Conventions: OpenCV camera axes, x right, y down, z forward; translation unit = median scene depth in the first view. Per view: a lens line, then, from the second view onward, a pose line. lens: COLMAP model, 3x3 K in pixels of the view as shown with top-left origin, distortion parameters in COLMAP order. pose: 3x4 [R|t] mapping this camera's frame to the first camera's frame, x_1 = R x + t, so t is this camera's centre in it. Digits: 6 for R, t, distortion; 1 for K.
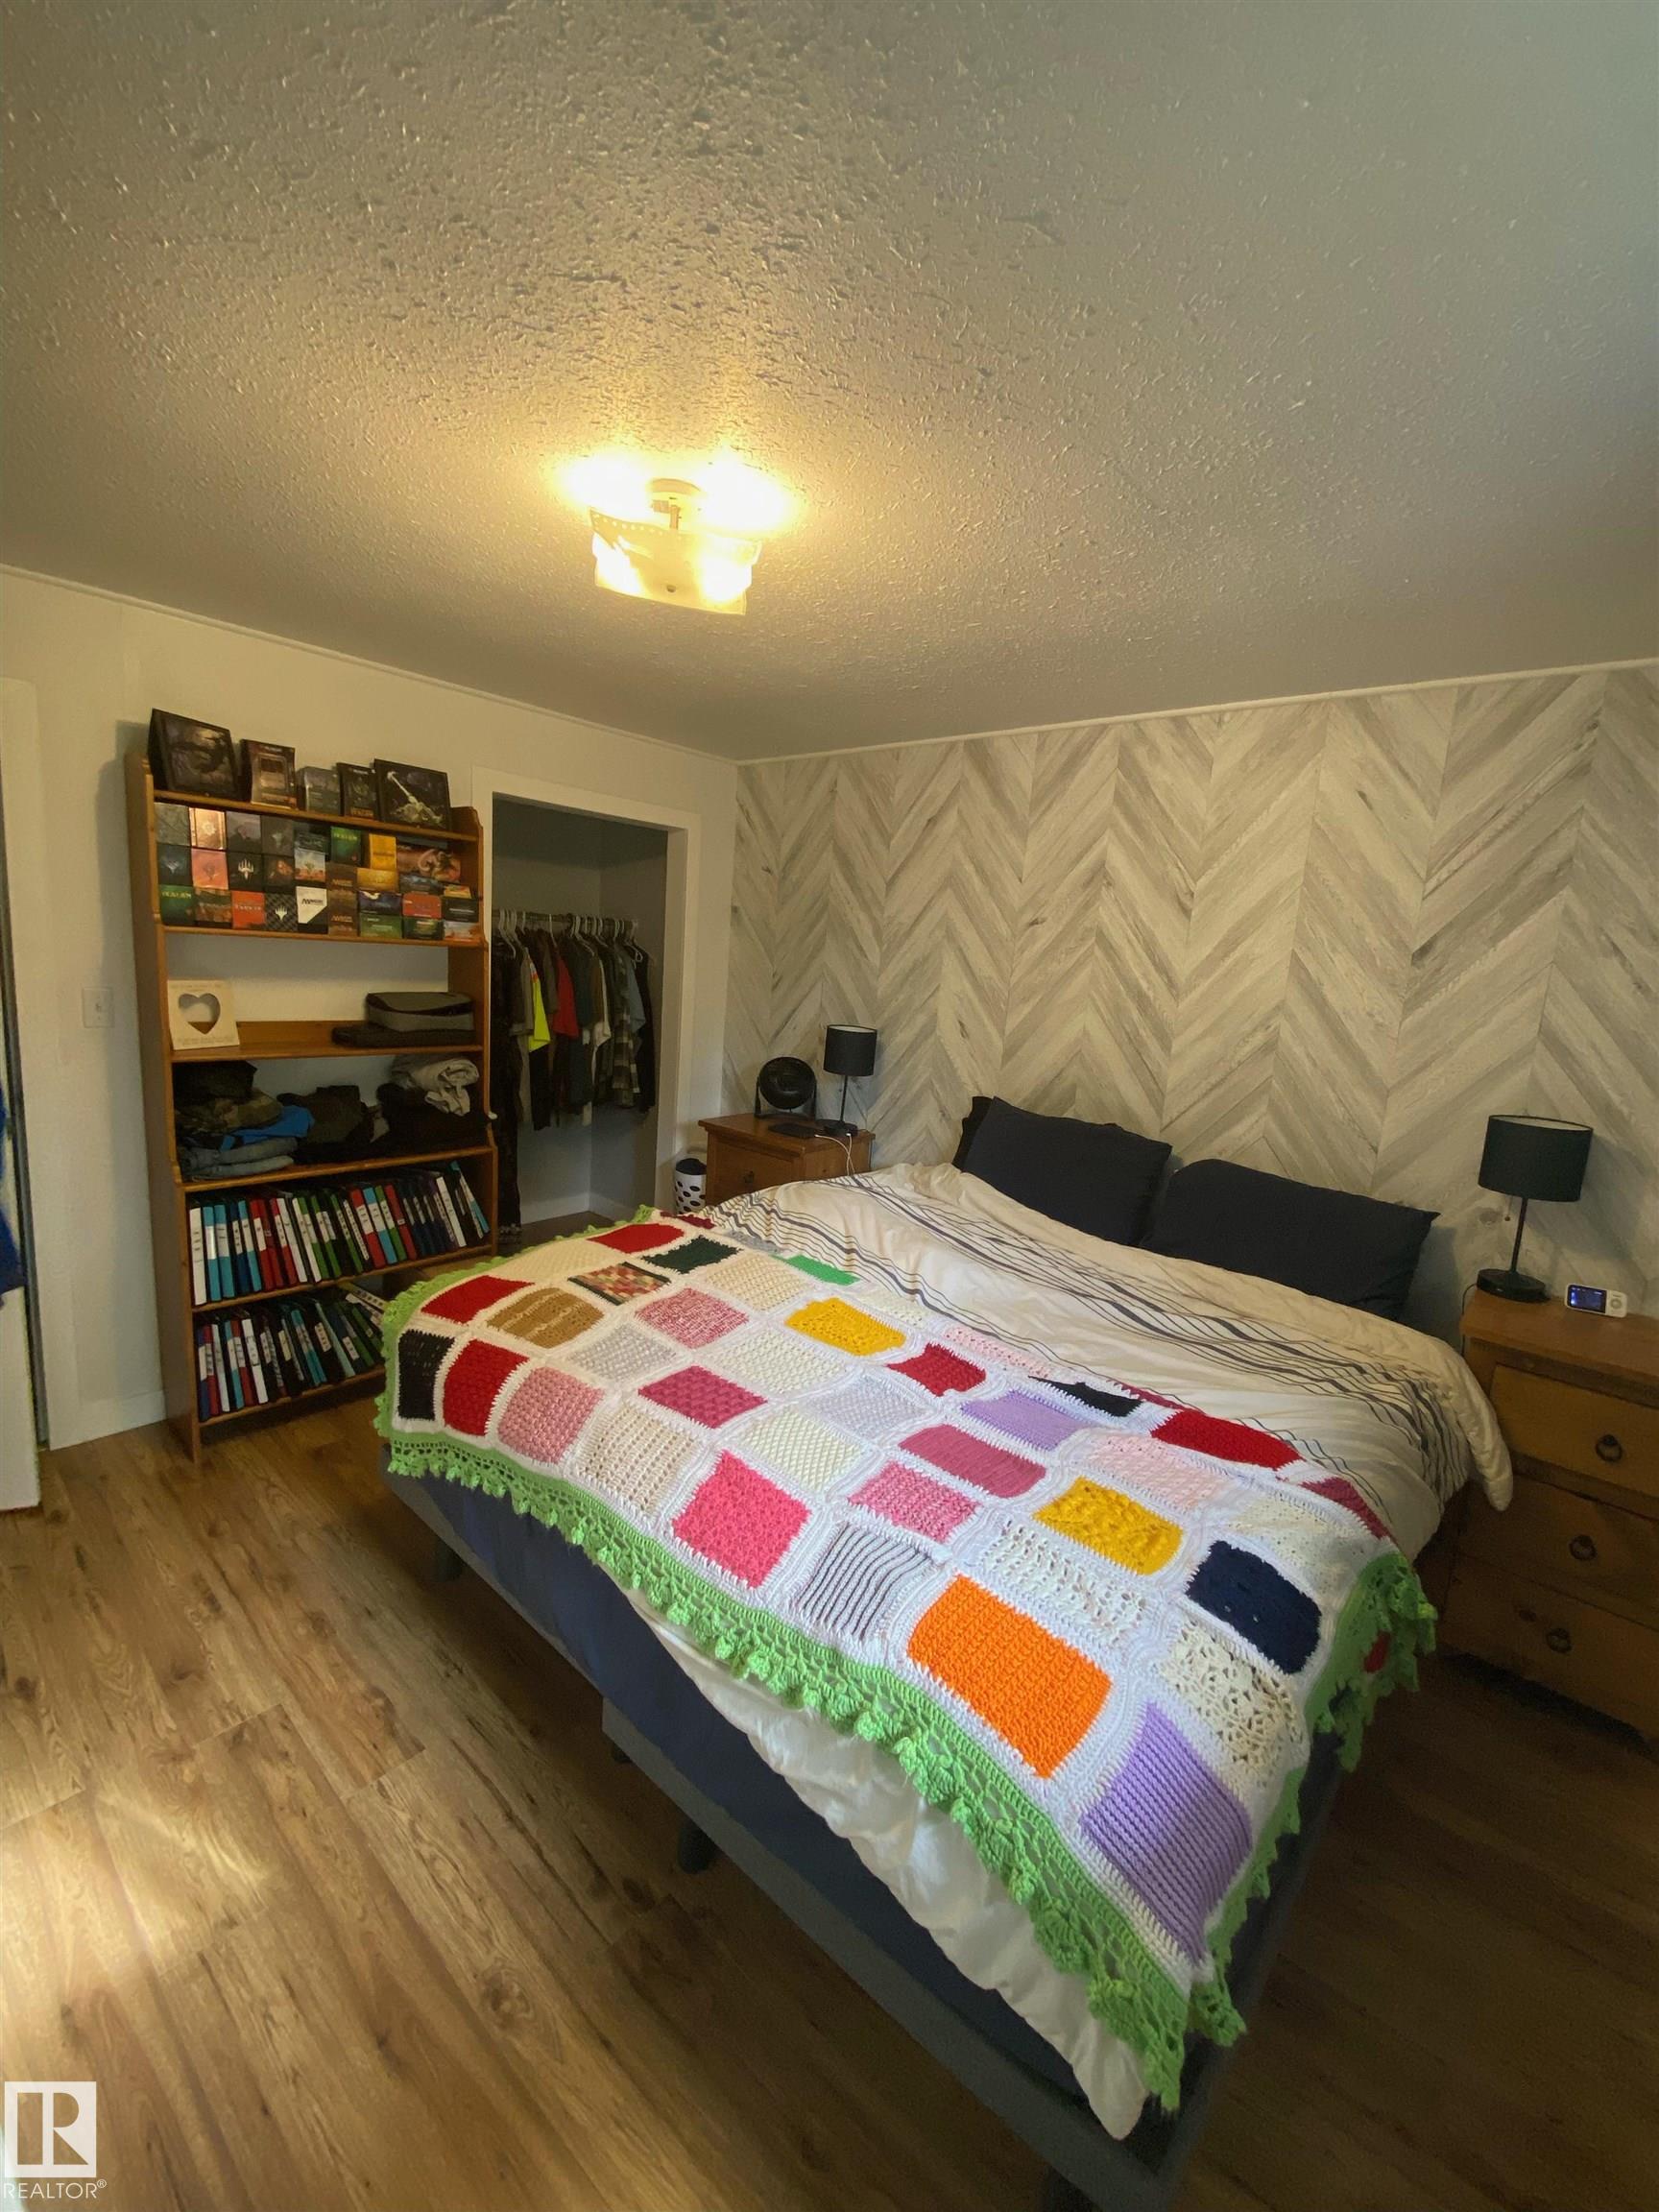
lens RADIAL K [[891.1, 0, 814.4], [0, 891.1, 1093.1], [0, 0, 1]] dist [-0.016205, -0.002872]
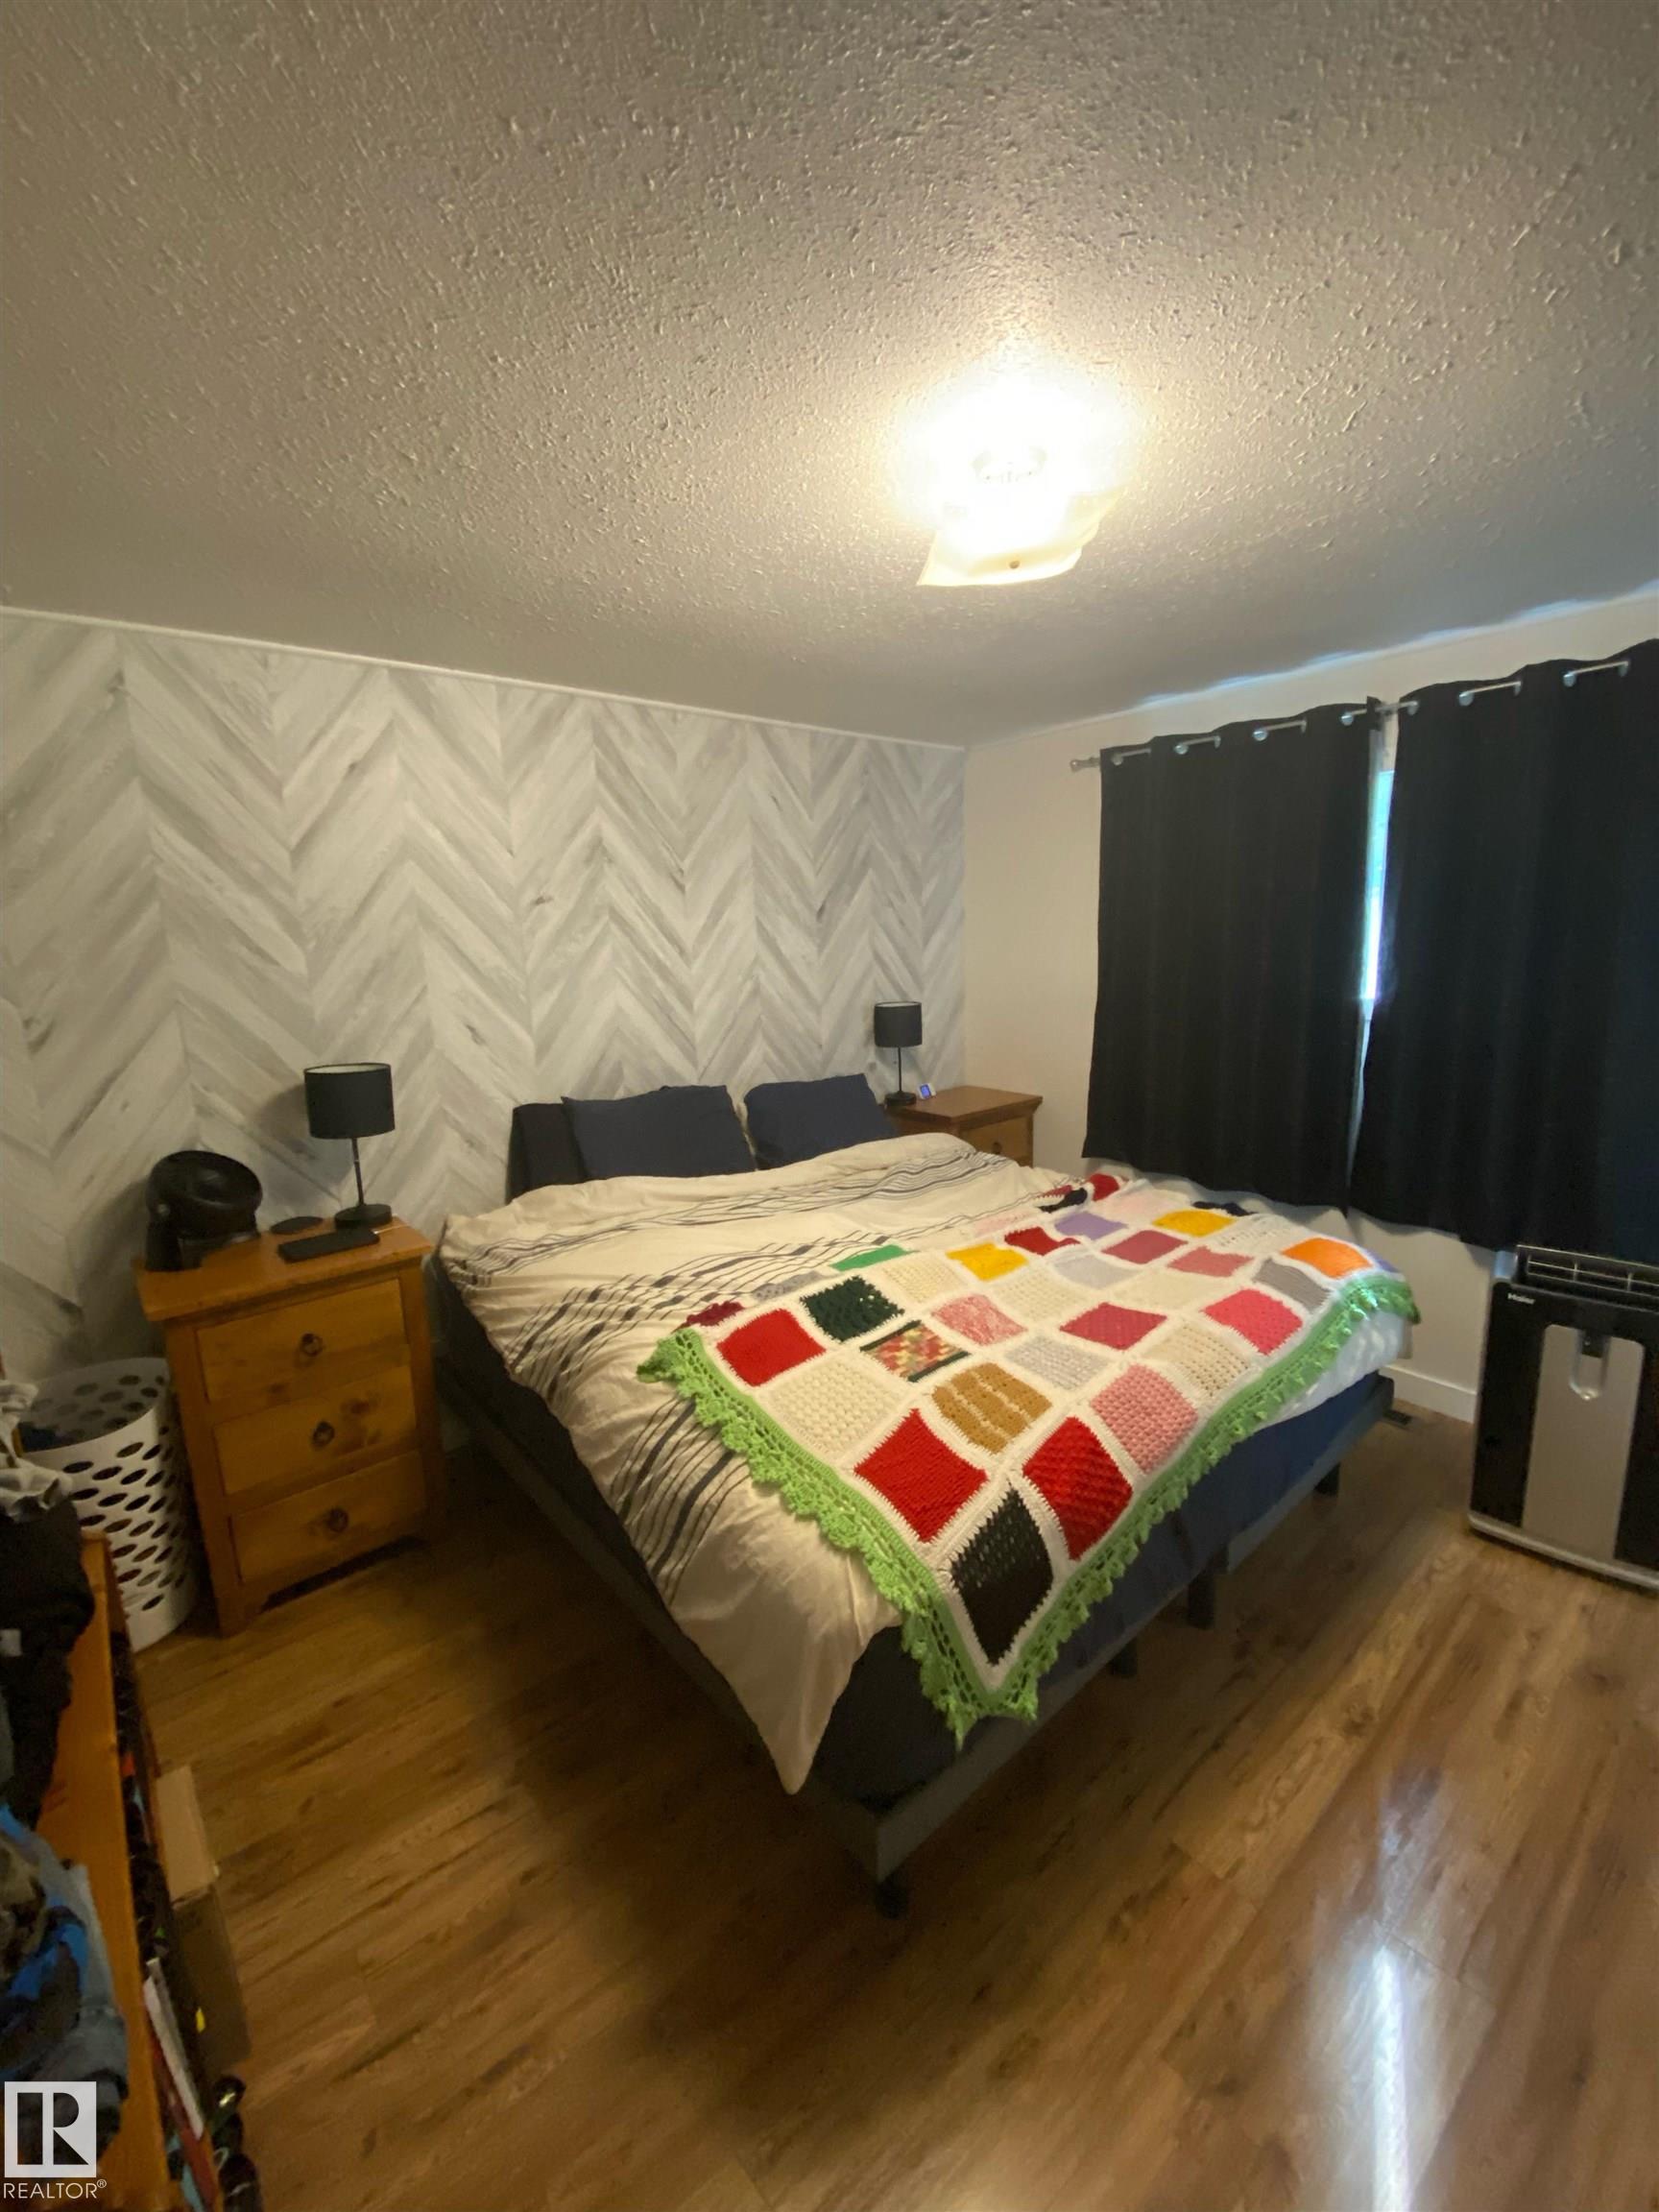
lens RADIAL K [[891.1, 0, 814.8], [0, 891.1, 1112.9], [0, 0, 1]] dist [-0.016205, -0.002872]
pose [[0.136137, -0.262741, 0.955214, -0.711771], [0.196921, 0.952128, 0.233827, -0.158324], [-0.970922, 0.156269, 0.181359, 0.659216]]
